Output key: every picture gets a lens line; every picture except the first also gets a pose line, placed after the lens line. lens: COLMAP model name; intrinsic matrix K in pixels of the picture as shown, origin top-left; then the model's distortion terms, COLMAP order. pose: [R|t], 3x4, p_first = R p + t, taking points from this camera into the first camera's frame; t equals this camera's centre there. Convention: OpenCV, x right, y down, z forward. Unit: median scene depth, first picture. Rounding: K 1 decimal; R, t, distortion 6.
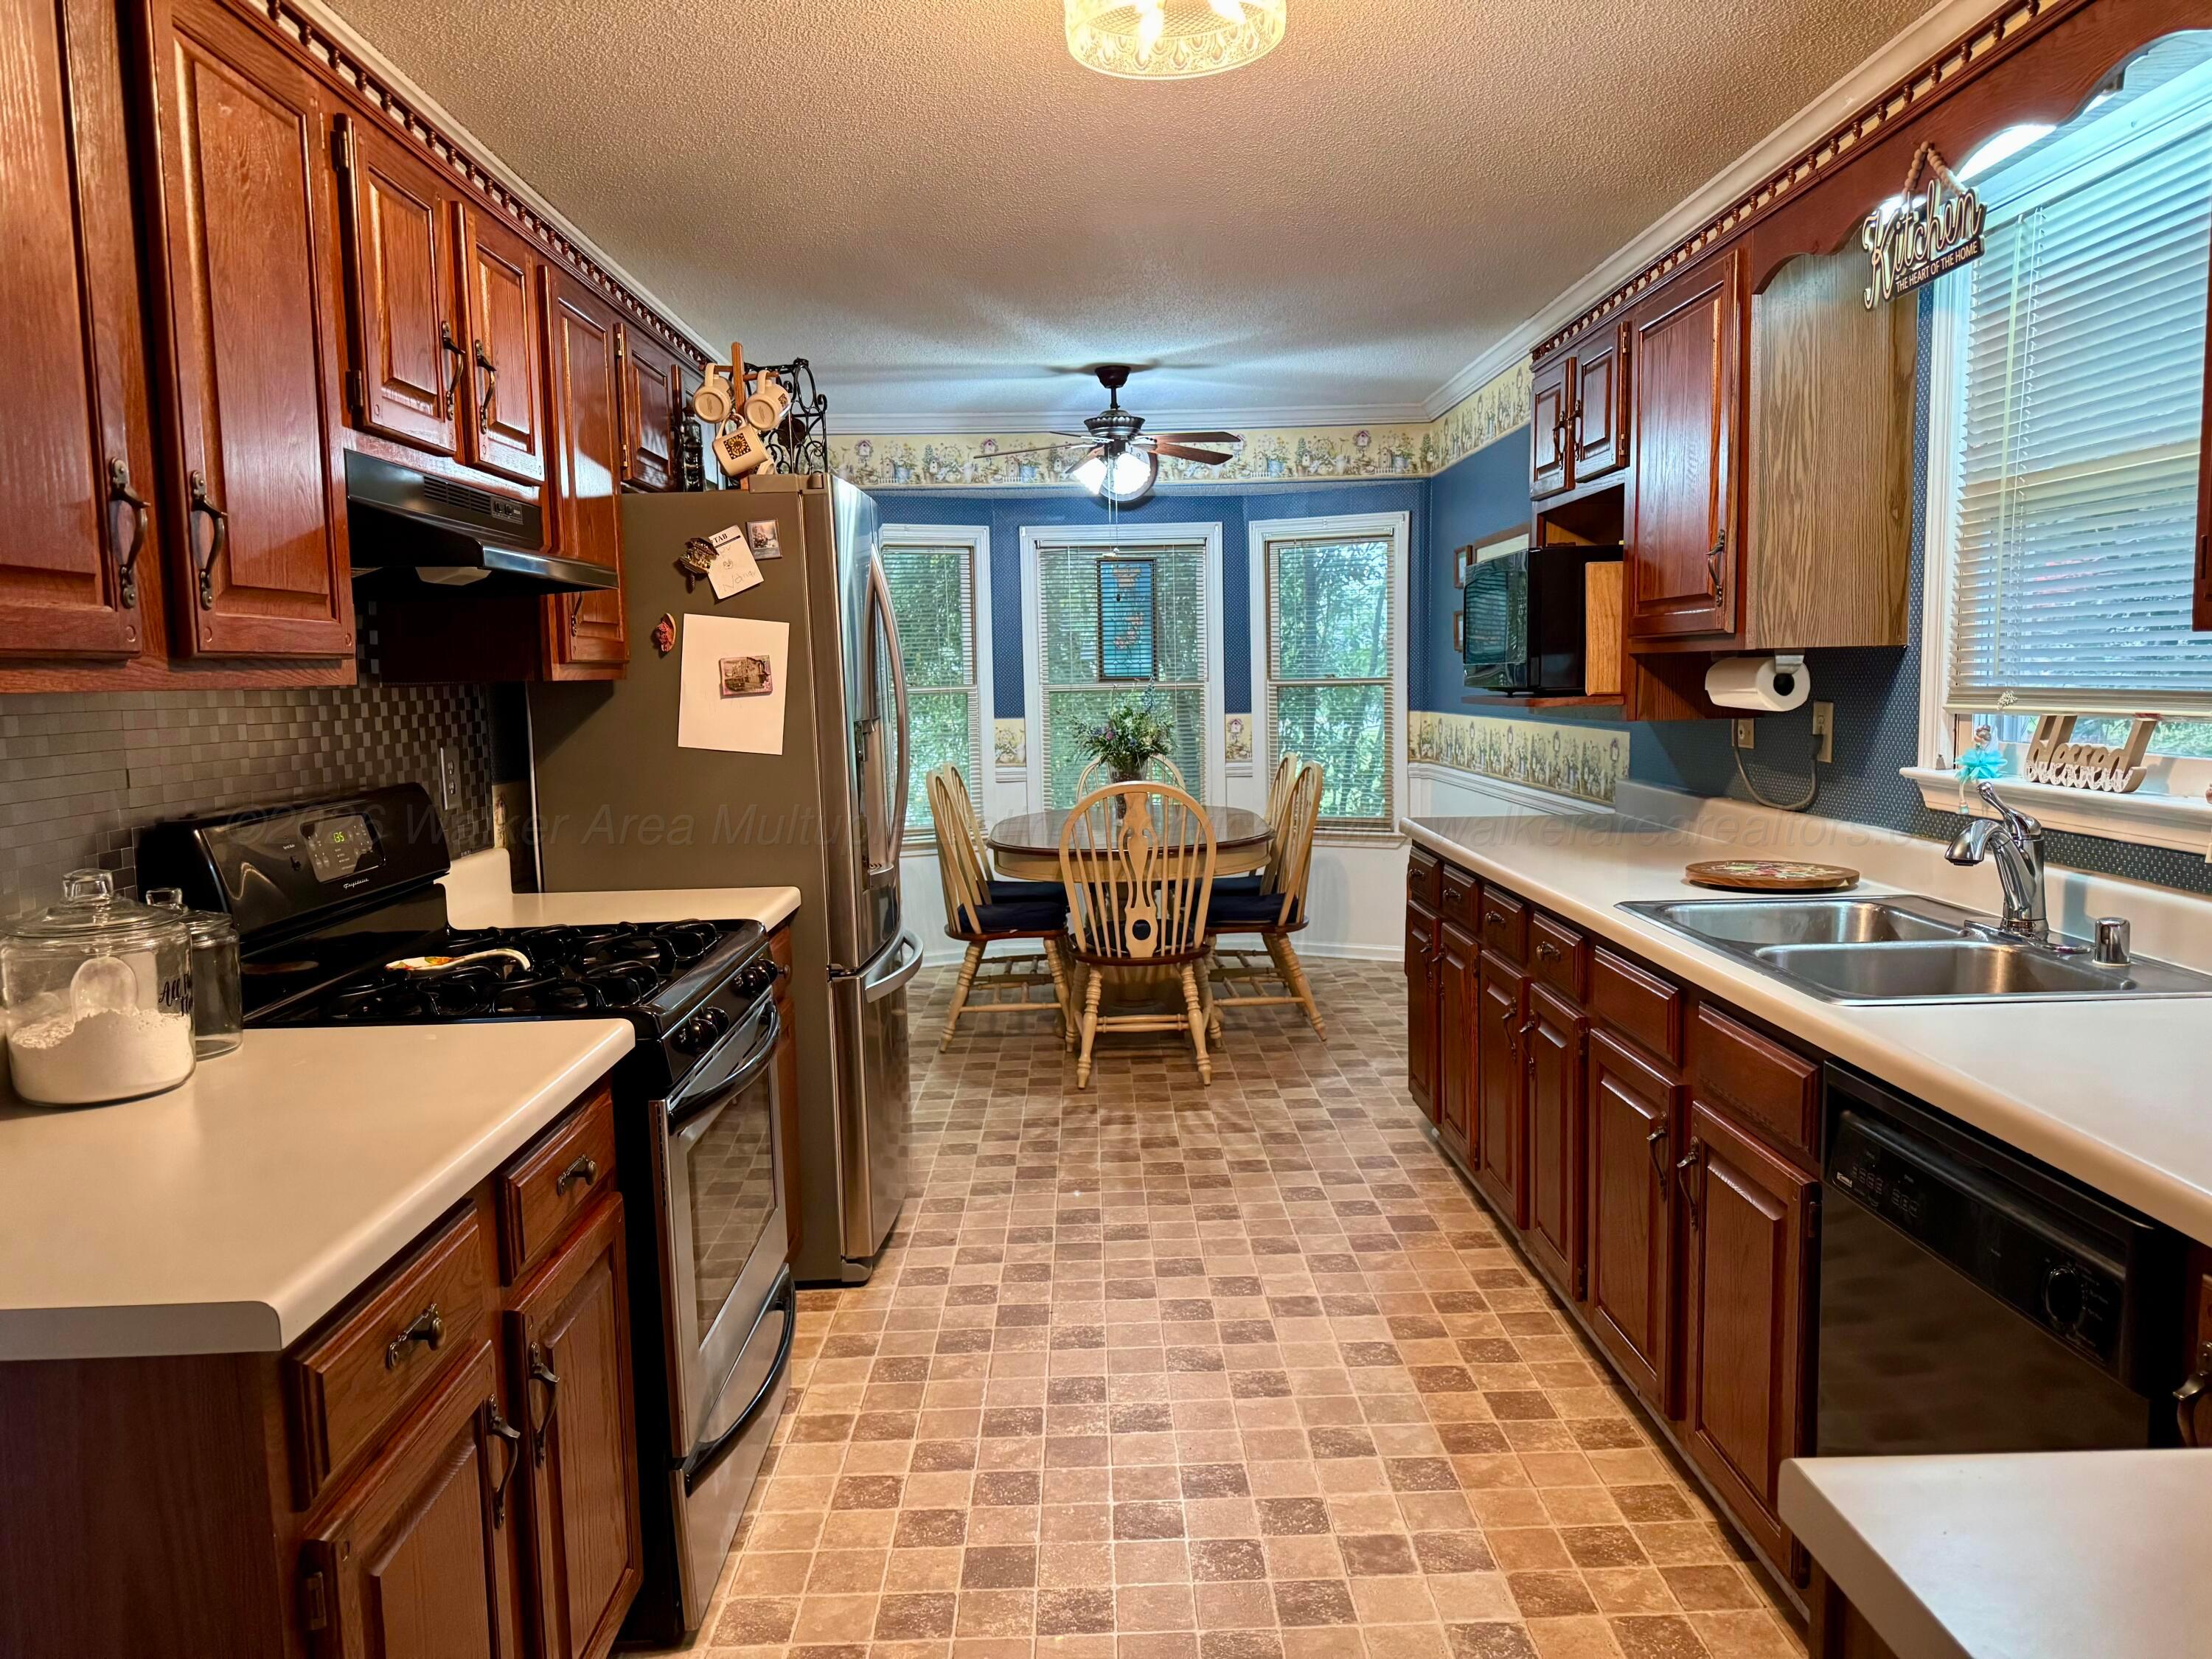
lens RADIAL K [[1565.7, 0, 1105.4], [0, 1565.7, 805.6], [0, 0, 1]] dist [-0.025702, -0.000889]
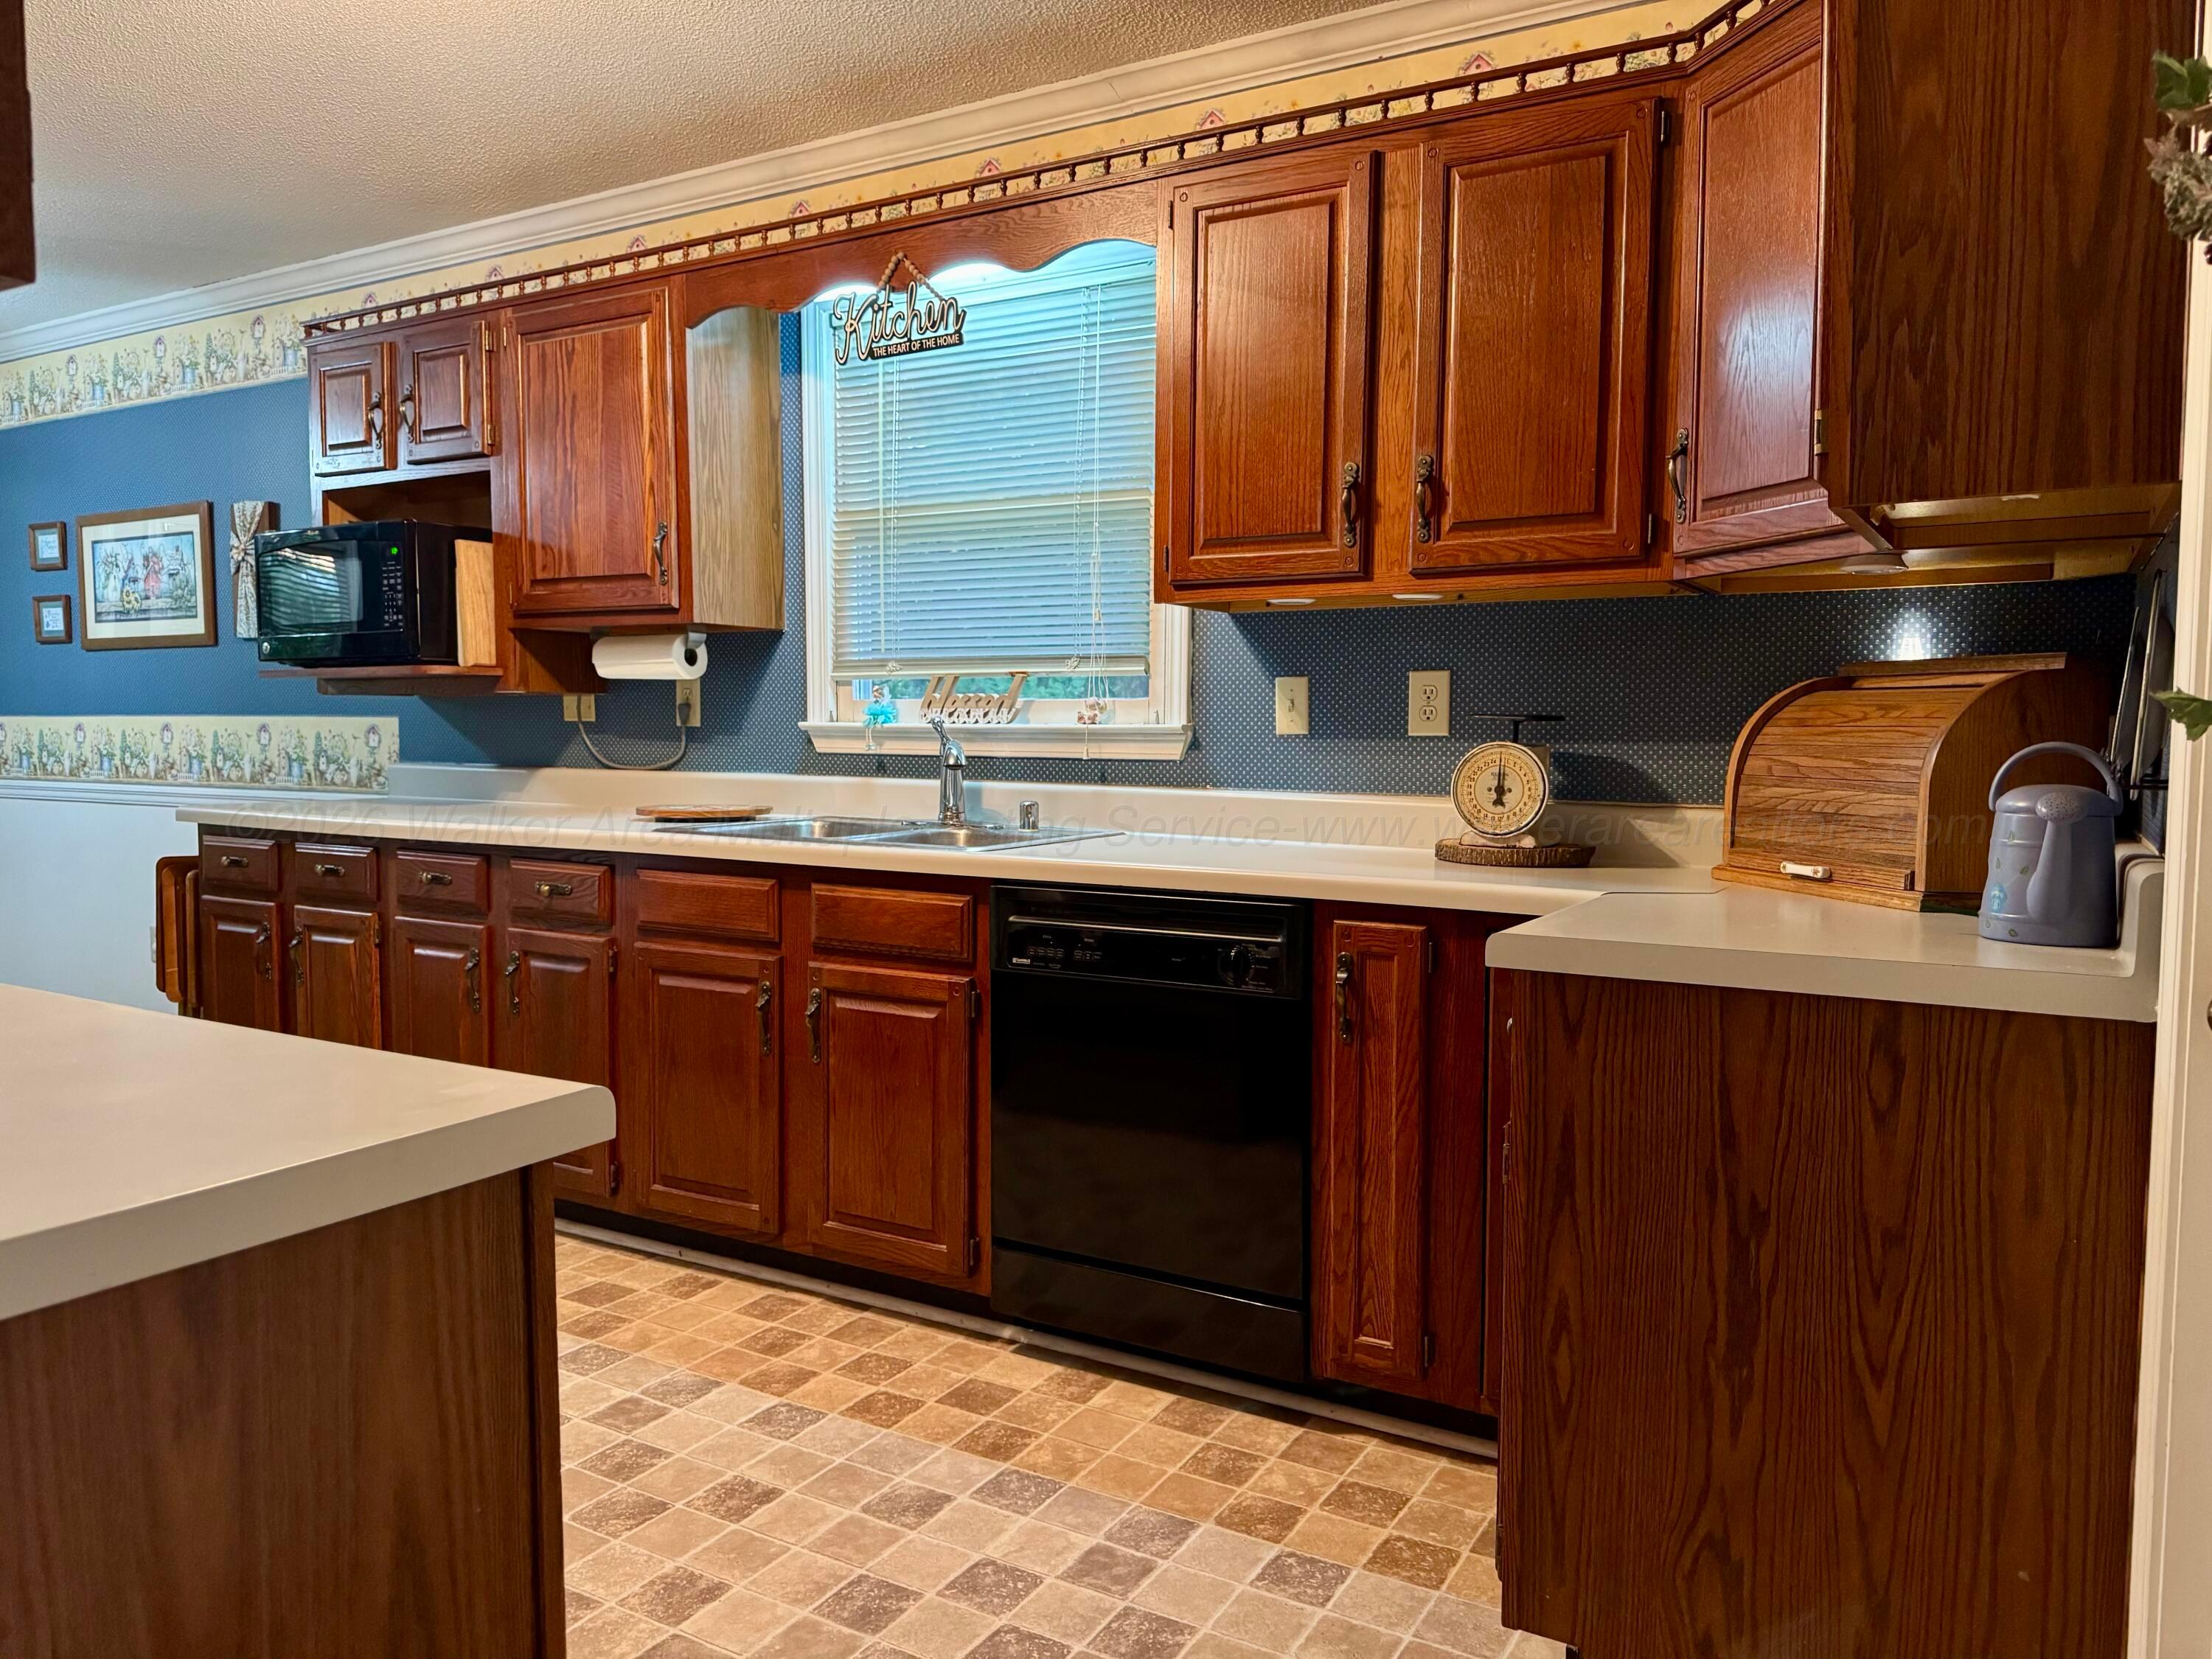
lens RADIAL K [[1557.0, 0, 1106.0], [0, 1557.0, 829.5], [0, 0, 1]] dist [0.070173, -0.103899]
pose [[0.514107, -0.033694, 0.857064, -0.490234], [0.058689, 0.998268, 0.004041, 0.077107], [-0.855716, 0.048223, 0.515194, 0.113047]]
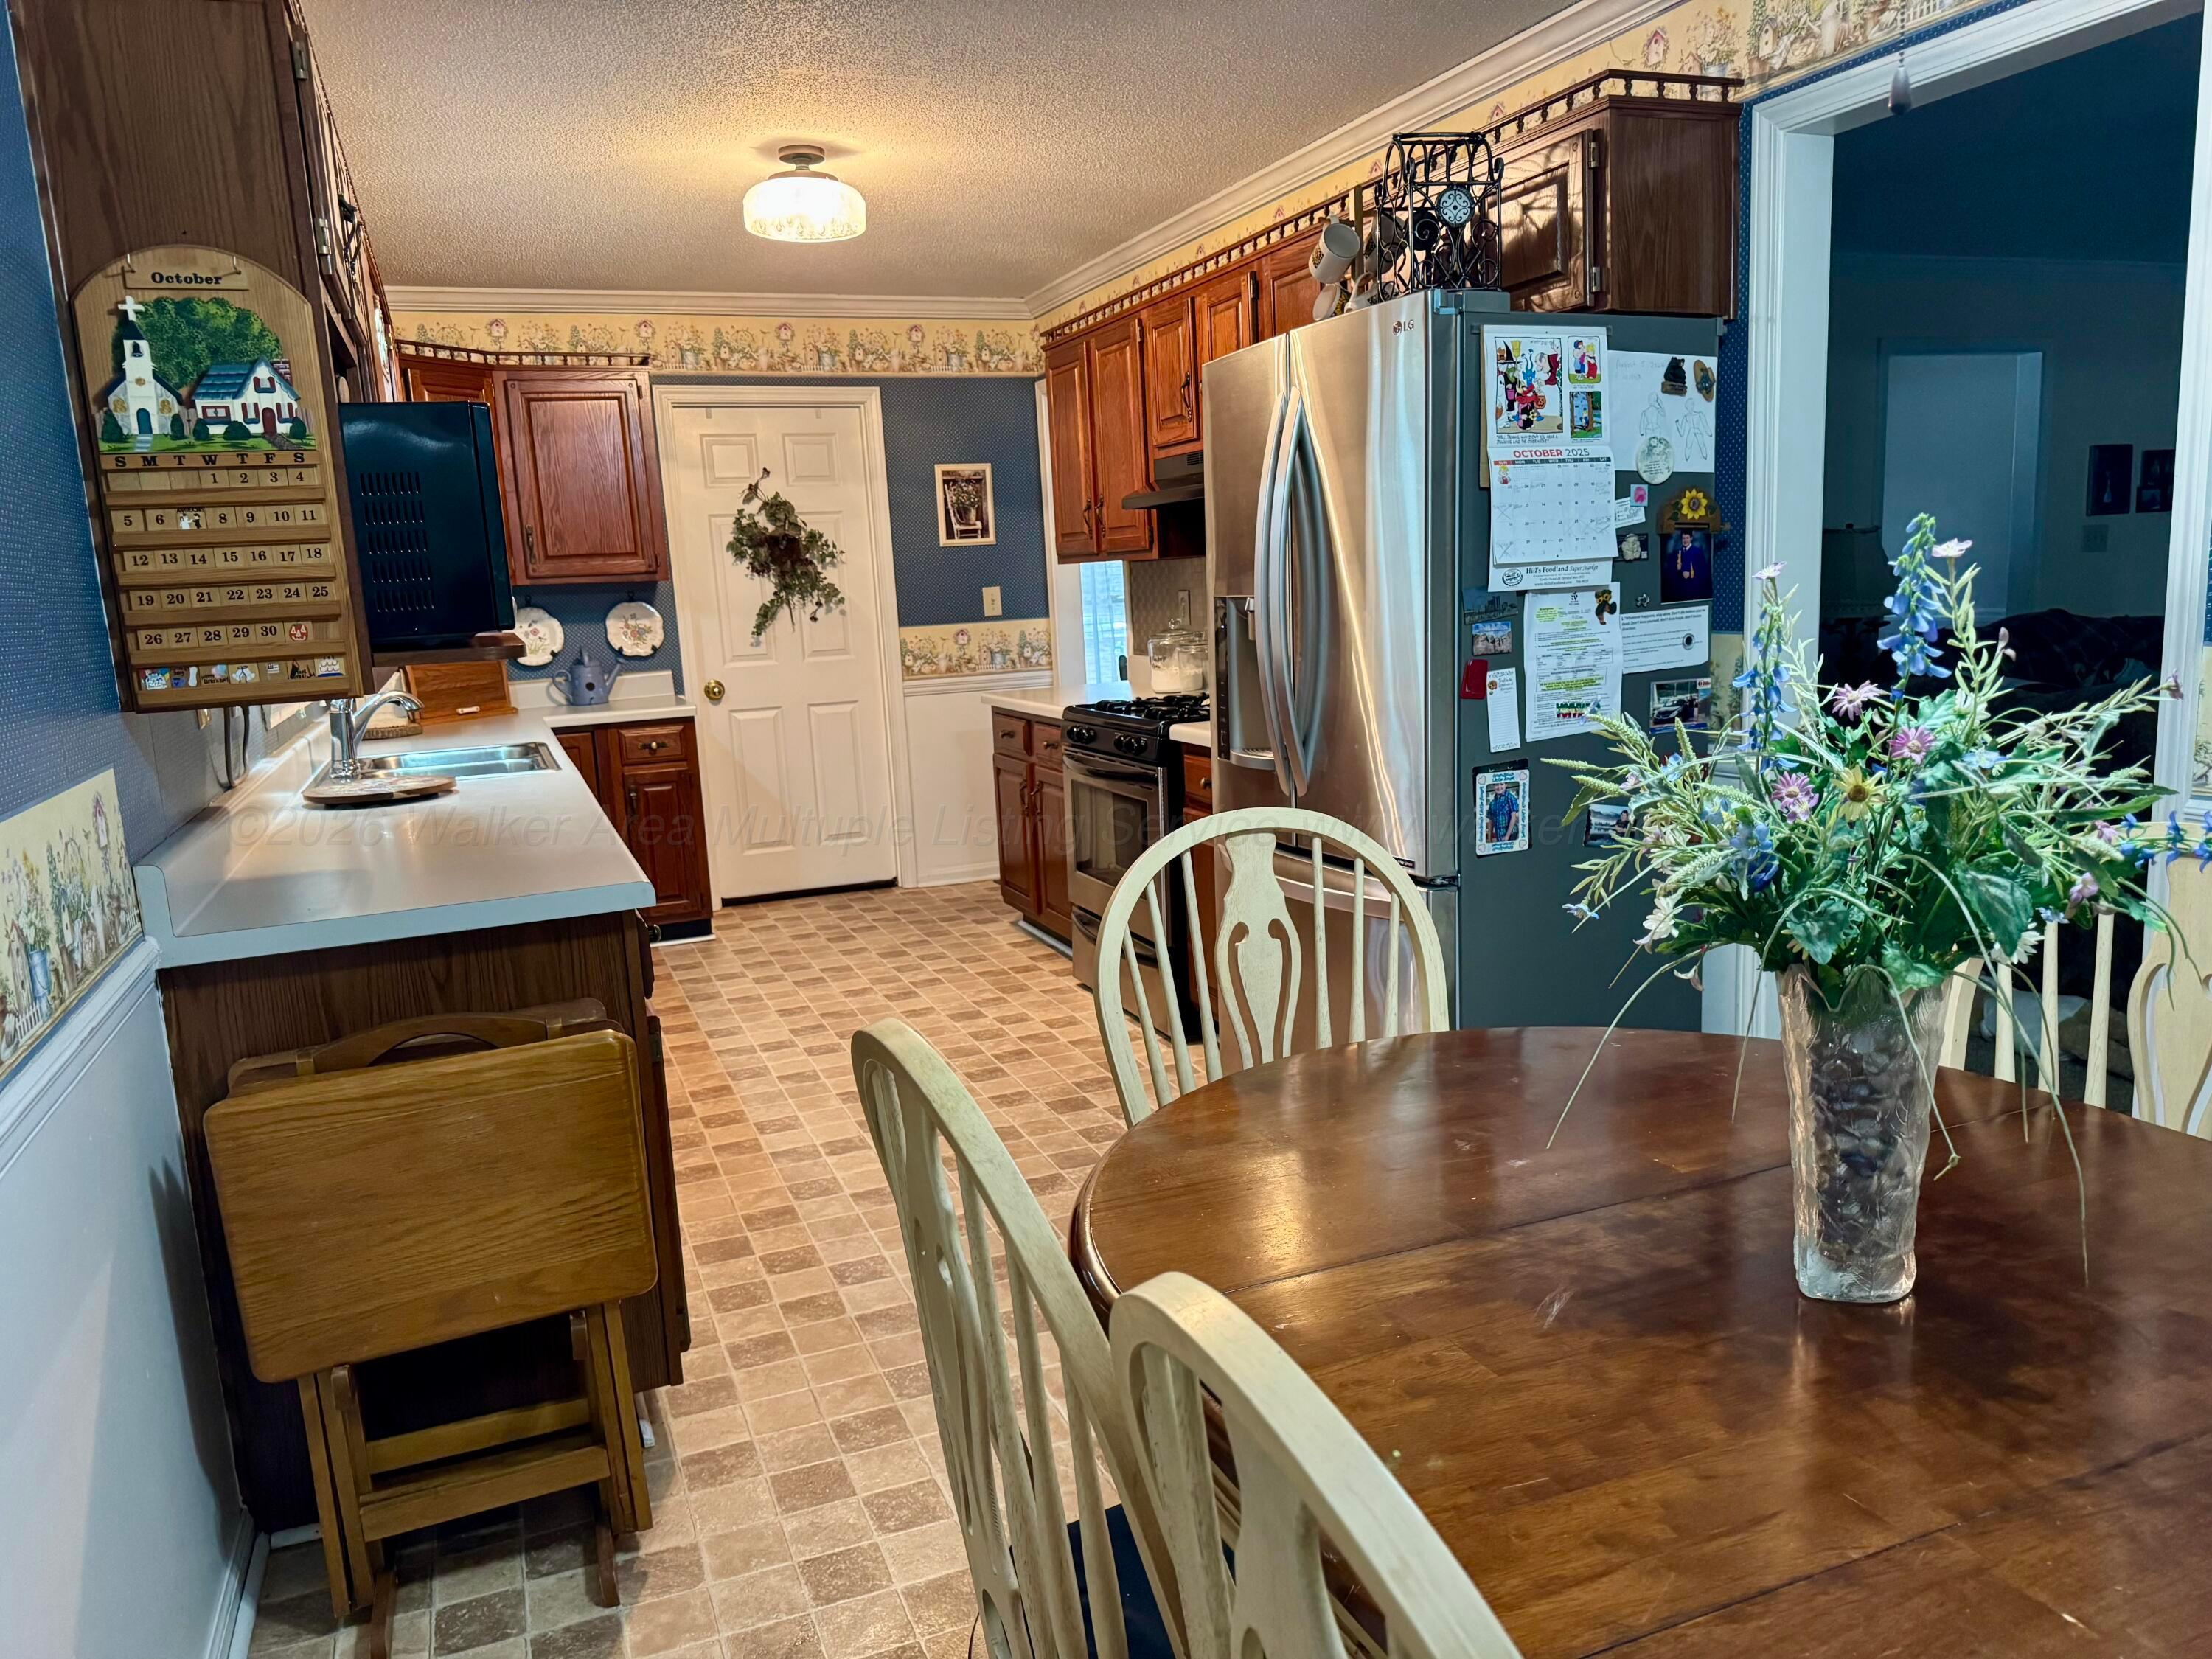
lens RADIAL K [[1557.0, 0, 1106.0], [0, 1557.0, 829.5], [0, 0, 1]] dist [0.070173, -0.103899]
pose [[-0.932663, 0.129667, -0.336638, 0.349427], [0.041654, 0.965635, 0.256542, -0.214903], [0.358335, 0.225245, -0.906014, 2.406034]]
